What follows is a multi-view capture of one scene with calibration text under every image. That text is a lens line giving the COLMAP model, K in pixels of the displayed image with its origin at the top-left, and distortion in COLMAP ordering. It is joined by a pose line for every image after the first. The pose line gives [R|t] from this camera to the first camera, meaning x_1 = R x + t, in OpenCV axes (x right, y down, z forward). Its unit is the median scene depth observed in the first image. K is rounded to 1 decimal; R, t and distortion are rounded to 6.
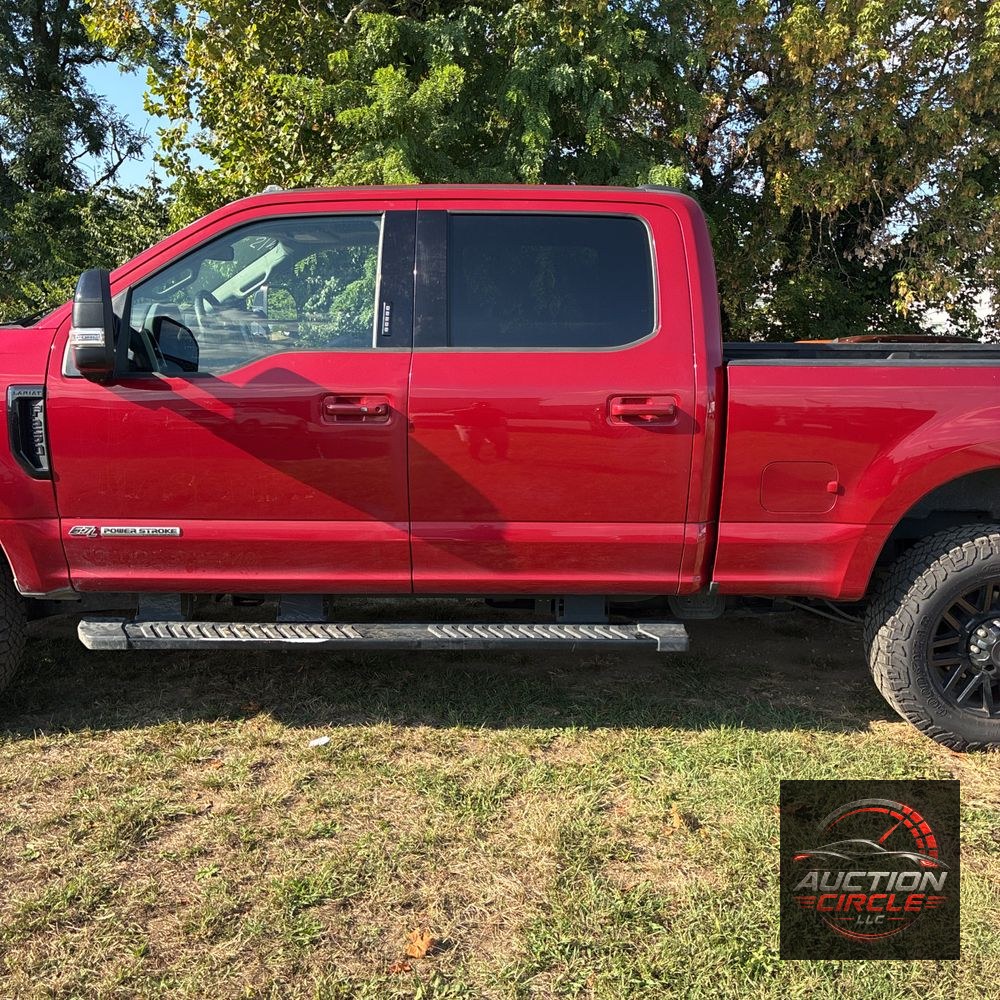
lens RADIAL K [[1038.3, 0, 486.9], [0, 1038.3, 499.2], [0, 0, 1]] dist [-0.000113, 0.029089]
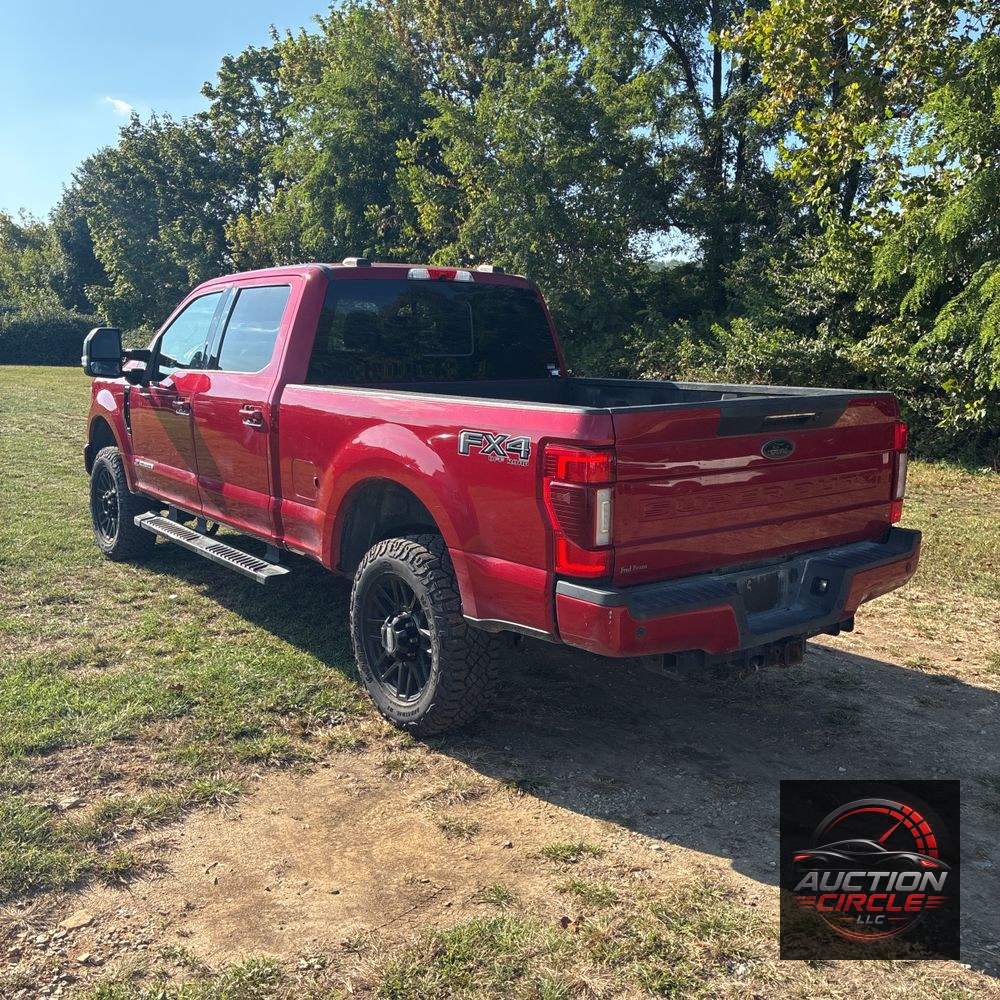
lens RADIAL K [[1038.3, 0, 486.9], [0, 1038.3, 499.2], [0, 0, 1]] dist [-0.000113, 0.029089]
pose [[0.585030, 0.118869, -0.802253, 1.026321], [-0.146752, 0.988387, 0.039432, -0.048841], [0.797624, 0.094663, 0.595680, 0.260787]]
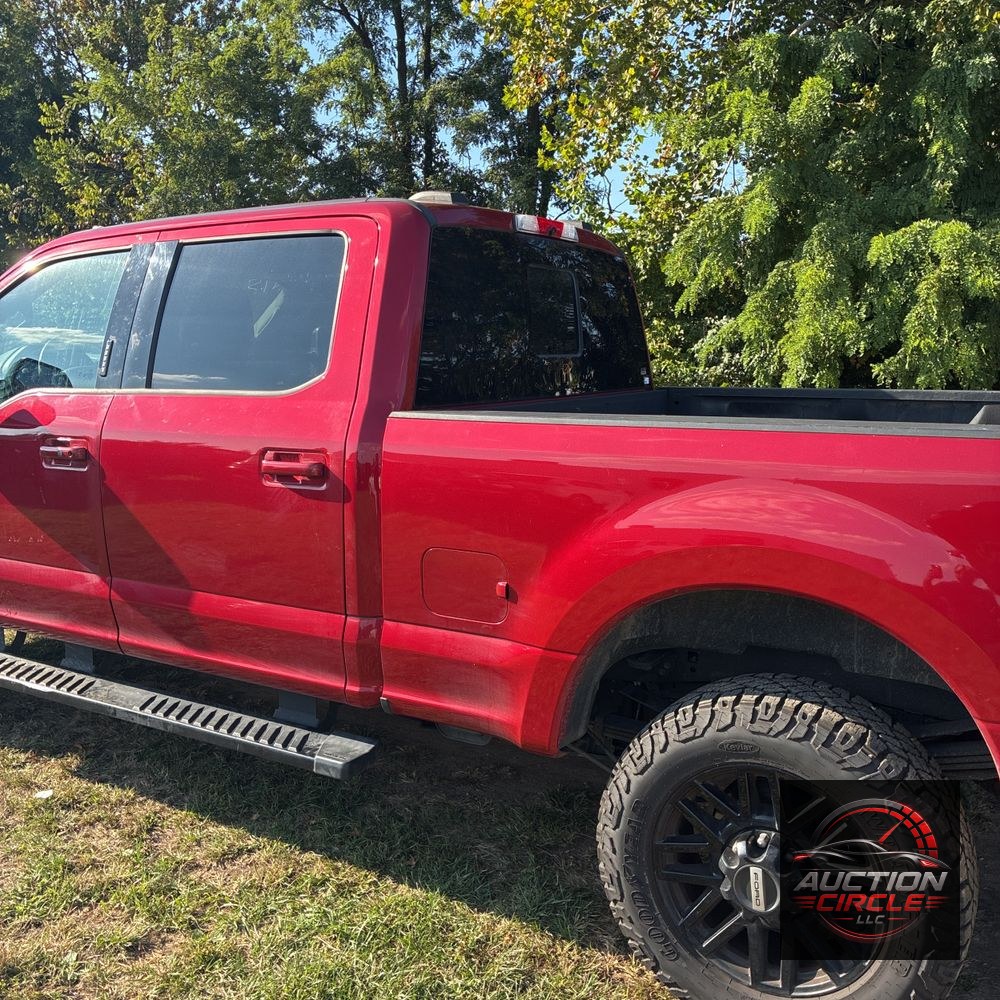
lens RADIAL K [[1017.9, 0, 489.5], [0, 1017.9, 499.1], [0, 0, 1]] dist [0.025290, 0.002414]
pose [[0.854739, 0.064997, -0.514972, 0.457019], [-0.084725, 0.996293, -0.014878, -0.042091], [0.512096, 0.056347, 0.857078, 0.265283]]
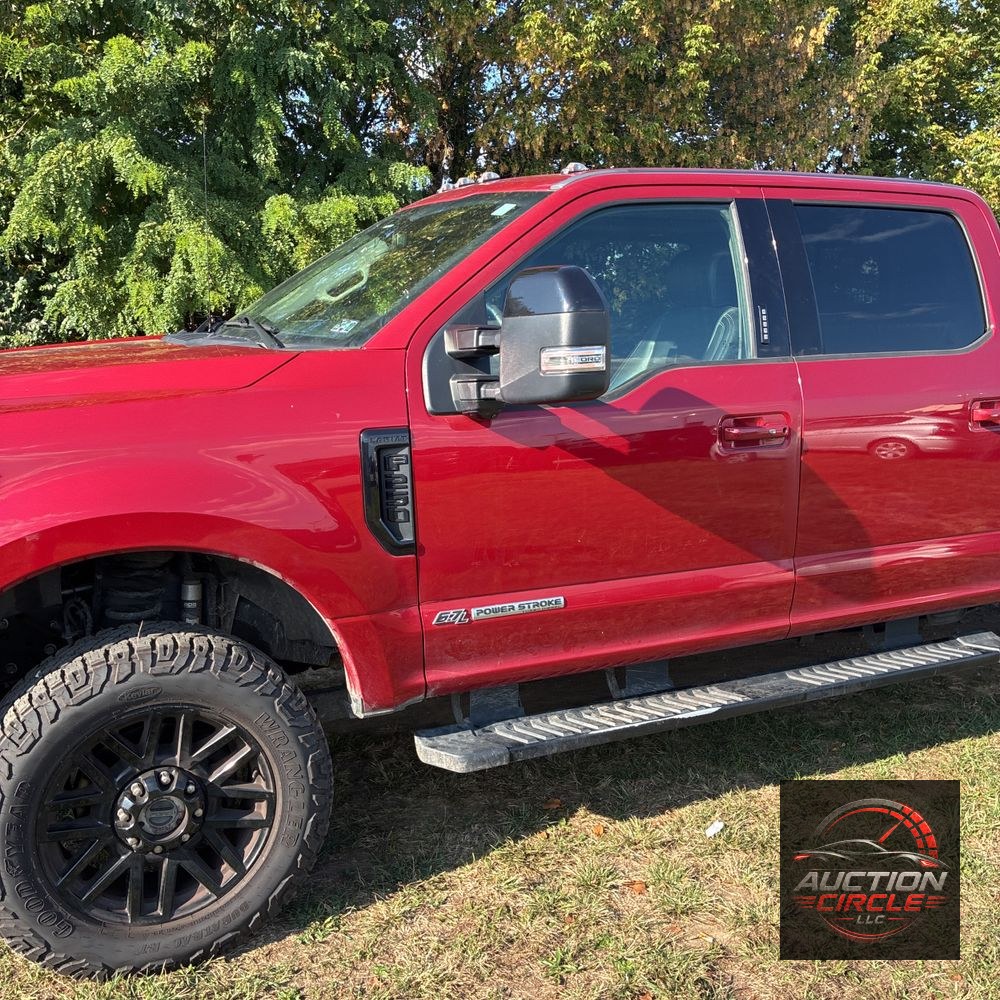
lens RADIAL K [[1017.9, 0, 489.5], [0, 1017.9, 499.1], [0, 0, 1]] dist [0.025290, 0.002414]
pose [[0.913436, -0.089280, 0.397069, -0.436315], [0.087028, 0.995923, 0.023727, -0.046773], [-0.397569, 0.012883, 0.917482, 0.212755]]
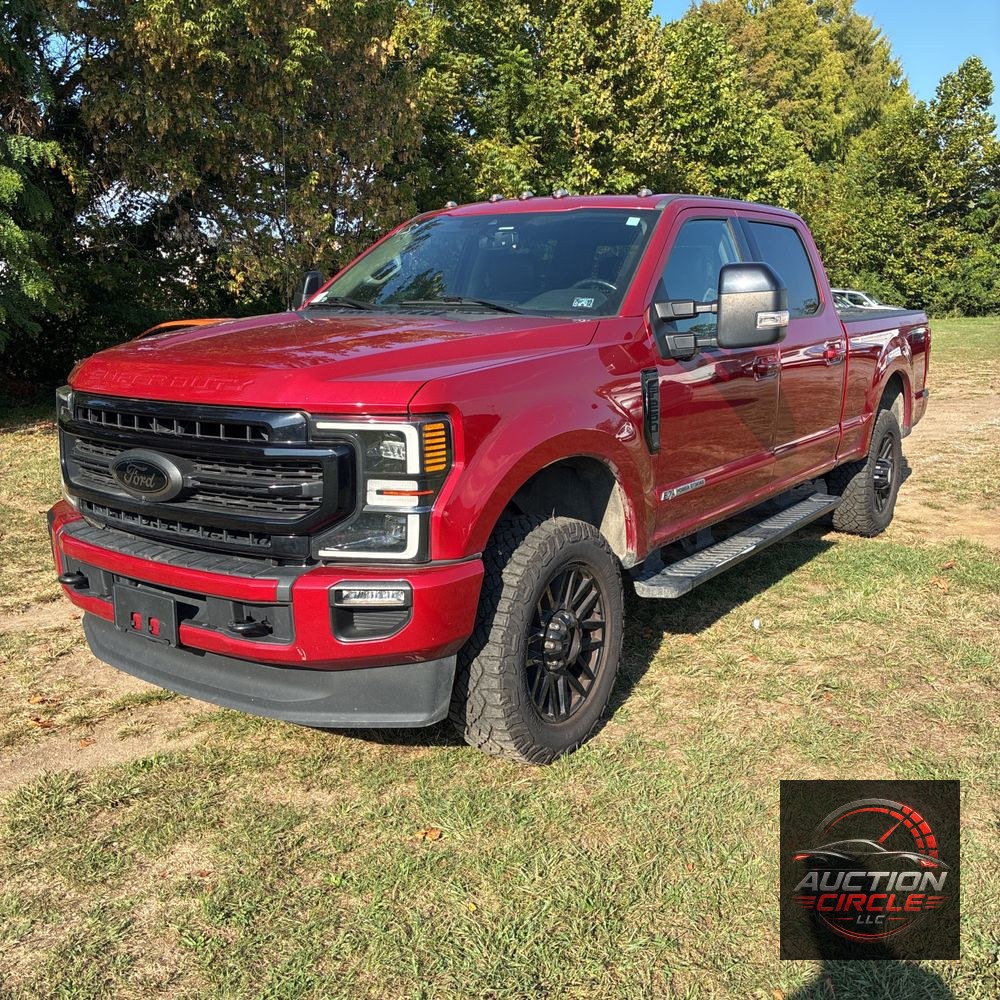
lens RADIAL K [[1037.0, 0, 500.9], [0, 1037.0, 477.2], [0, 0, 1]] dist [0.025462, 0.010841]
pose [[0.587300, -0.160947, 0.793205, -0.936995], [0.159229, 0.983852, 0.081736, -0.073698], [-0.793552, 0.078297, 0.603444, 0.313587]]
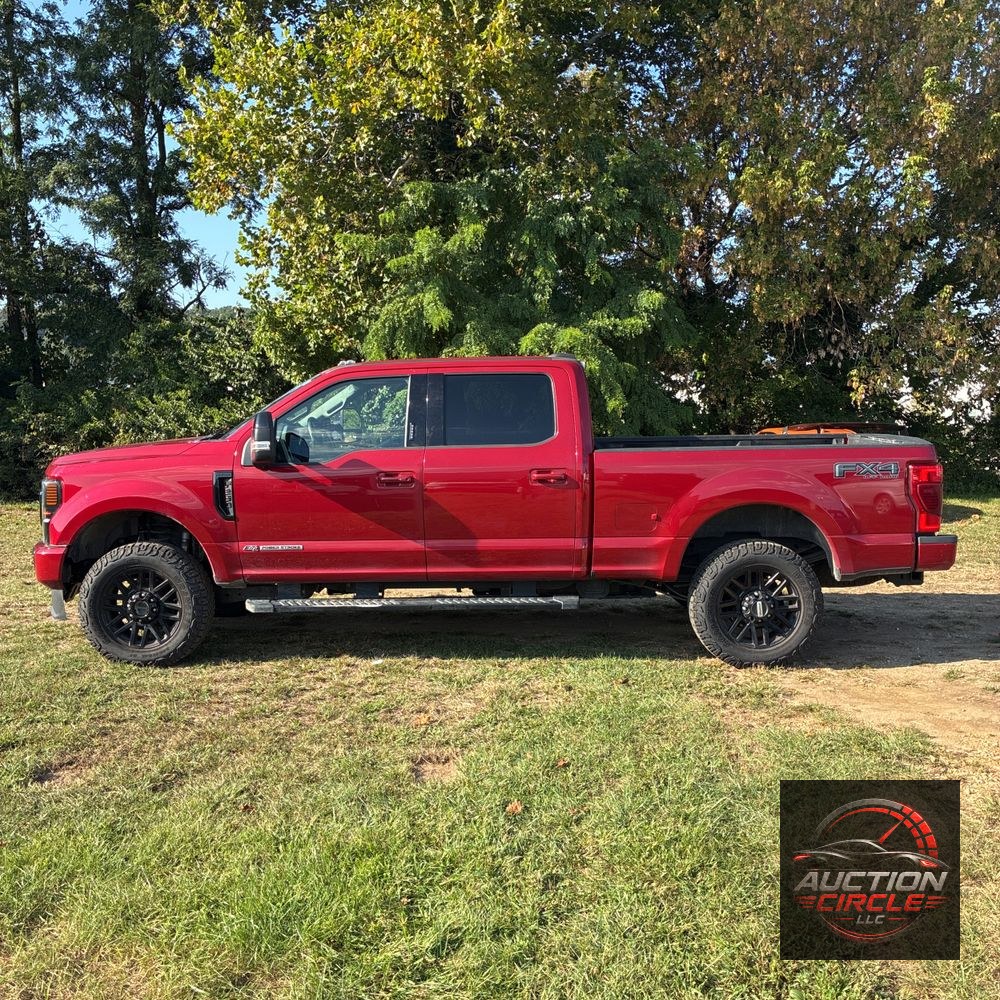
lens RADIAL K [[1030.4, 0, 474.4], [0, 1030.4, 500.6], [0, 0, 1]] dist [0.055513, -0.047682]
pose [[0.997927, -0.019438, -0.061353, 0.086046], [0.014254, 0.996379, -0.083824, 0.072087], [0.062760, 0.082776, 0.994590, -0.557963]]
